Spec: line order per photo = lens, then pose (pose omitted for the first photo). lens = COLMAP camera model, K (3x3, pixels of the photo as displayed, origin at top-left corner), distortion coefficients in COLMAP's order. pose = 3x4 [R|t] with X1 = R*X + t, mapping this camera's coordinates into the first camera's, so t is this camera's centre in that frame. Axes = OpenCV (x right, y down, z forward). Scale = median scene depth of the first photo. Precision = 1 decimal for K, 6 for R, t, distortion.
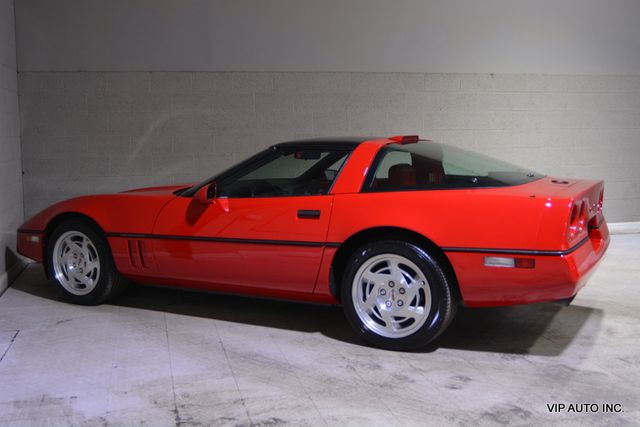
lens RADIAL K [[720.3, 0, 312.7], [0, 720.3, 195.0], [0, 0, 1]] dist [-0.063730, 0.000000]
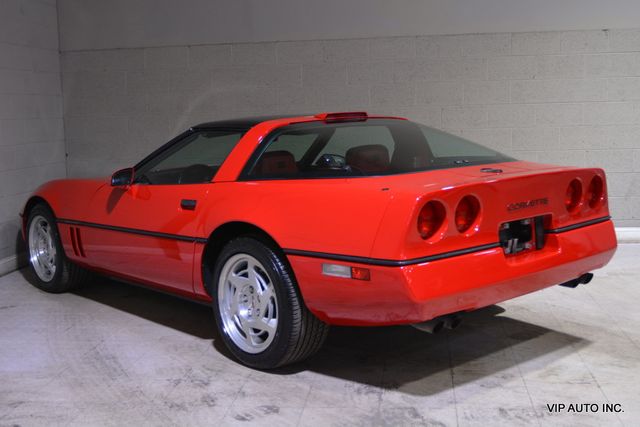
lens RADIAL K [[824.2, 0, 331.3], [0, 824.2, 189.6], [0, 0, 1]] dist [-0.059678, 0.000000]
pose [[0.934223, 0.019149, -0.356175, 0.460858], [-0.014032, 0.999758, 0.016945, -0.010583], [0.356413, -0.010833, 0.934266, 0.105296]]
